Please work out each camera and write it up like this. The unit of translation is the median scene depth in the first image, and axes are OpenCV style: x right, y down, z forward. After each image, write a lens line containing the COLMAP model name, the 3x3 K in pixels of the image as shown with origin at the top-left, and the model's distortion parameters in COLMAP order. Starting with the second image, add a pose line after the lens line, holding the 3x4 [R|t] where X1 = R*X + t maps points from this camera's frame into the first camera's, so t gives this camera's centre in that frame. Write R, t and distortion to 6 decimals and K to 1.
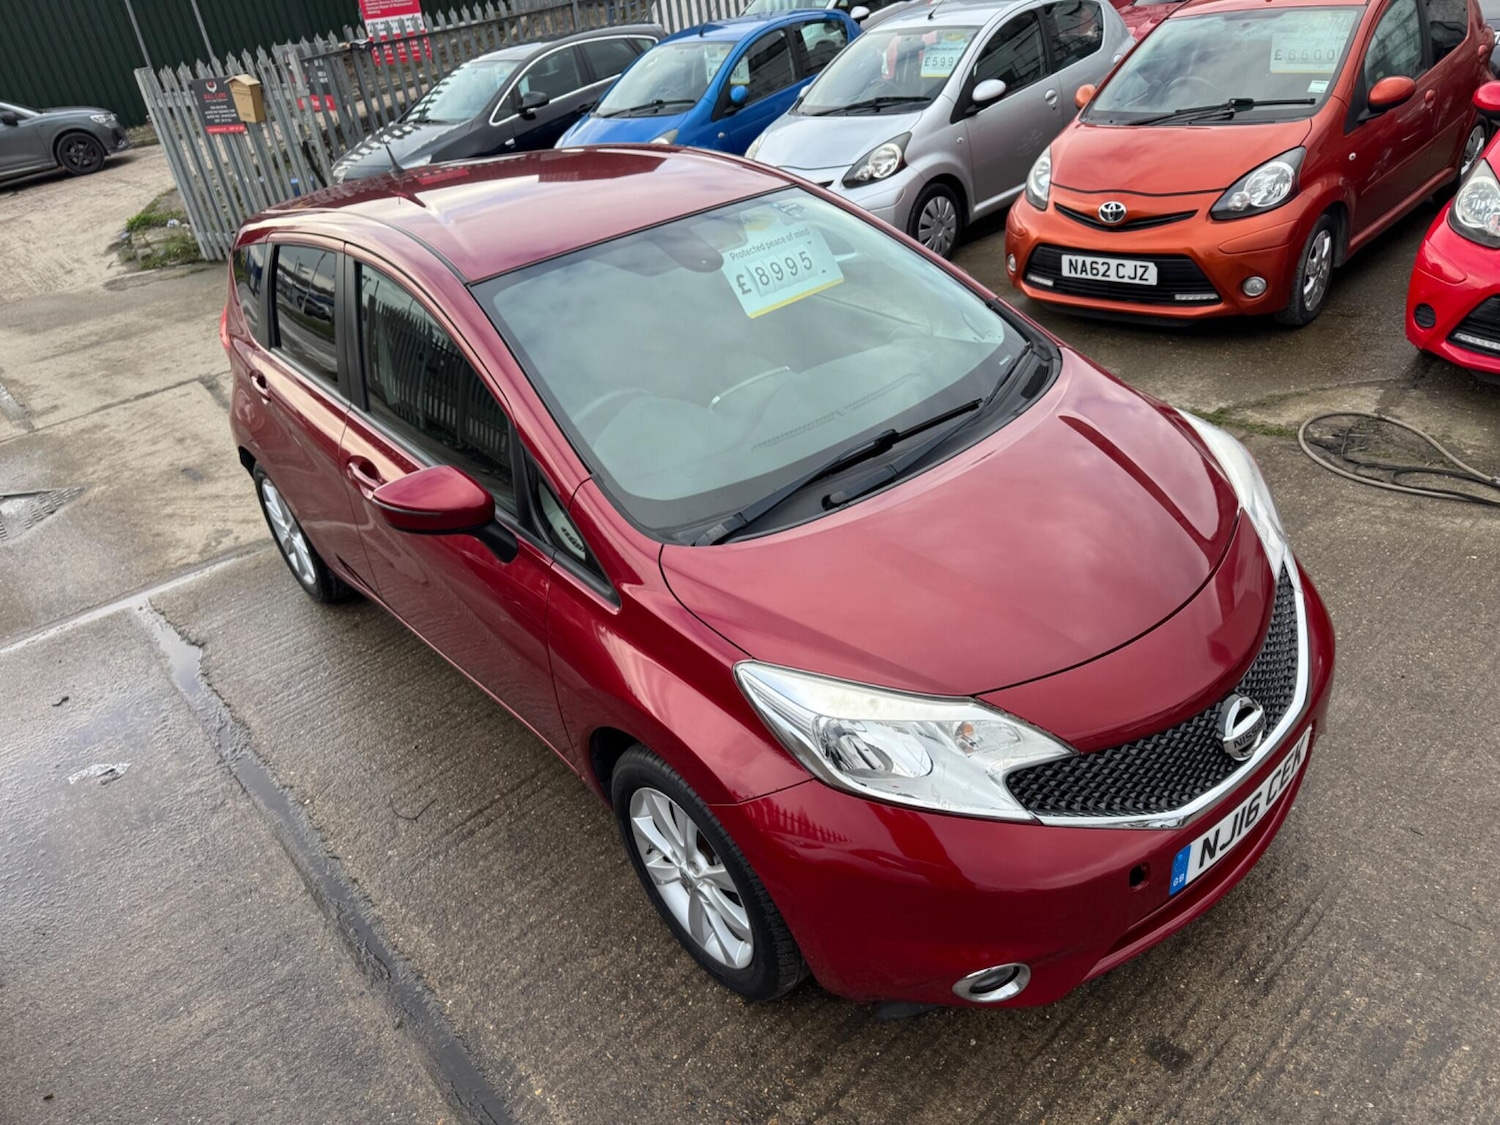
lens RADIAL K [[1067.2, 0, 753.4], [0, 1067.2, 557.2], [0, 0, 1]] dist [0.010970, -0.012948]
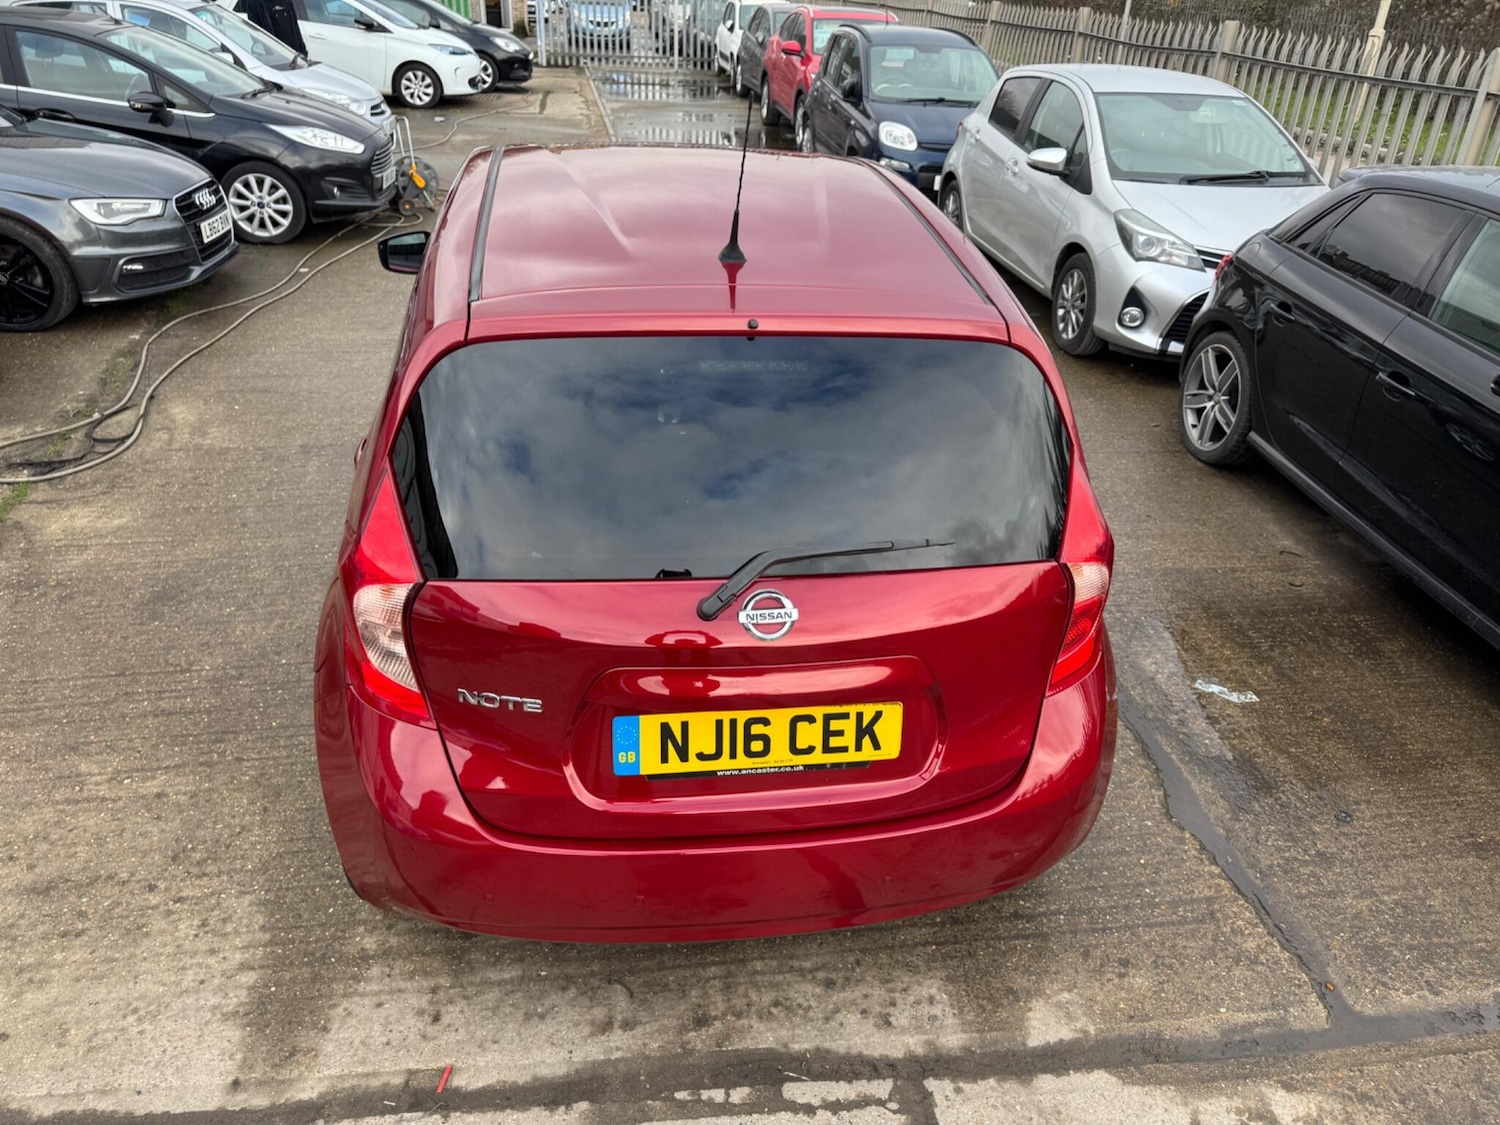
lens RADIAL K [[1074.3, 0, 759.5], [0, 1074.3, 550.0], [0, 0, 1]] dist [0.010283, -0.001541]
pose [[-0.849408, -0.168220, 0.500208, -0.472820], [0.311875, 0.604608, 0.732928, -0.492144], [-0.425722, 0.778557, -0.461095, 1.012590]]
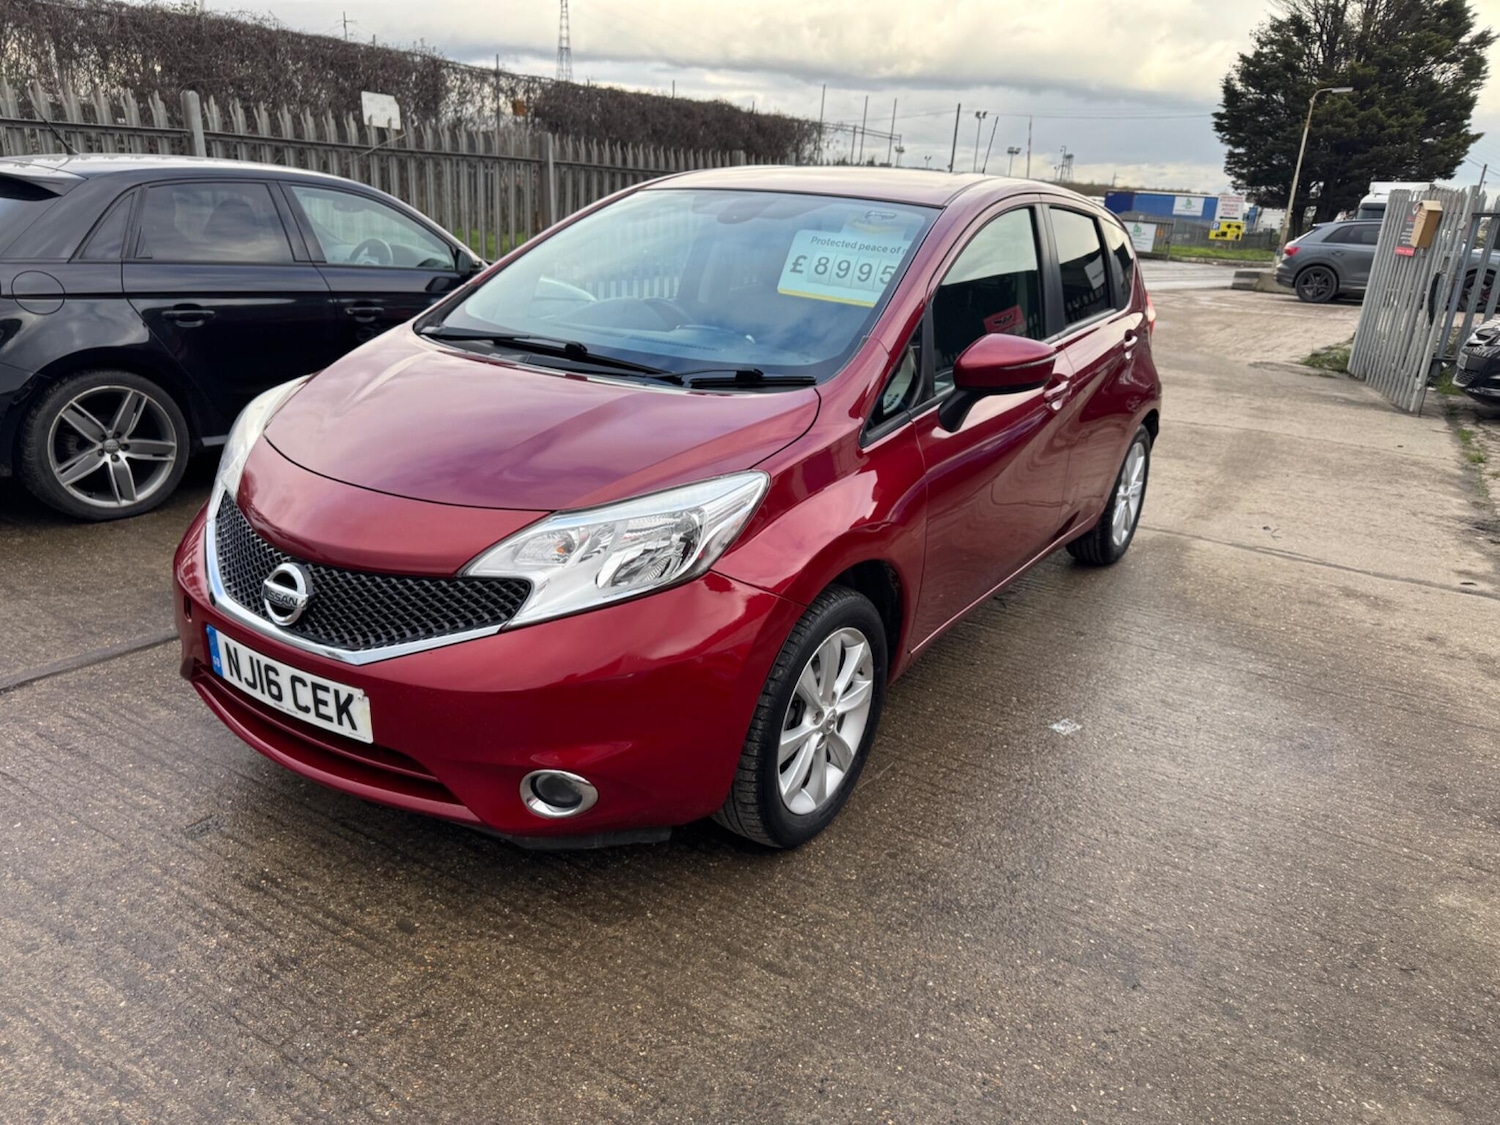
lens RADIAL K [[1067.7, 0, 749.1], [0, 1067.7, 556.2], [0, 0, 1]] dist [0.005206, -0.008908]
pose [[0.275291, 0.440874, -0.854310, 0.555175], [-0.549760, 0.801199, 0.236312, -0.138016], [0.788656, 0.404611, 0.462937, 0.332086]]
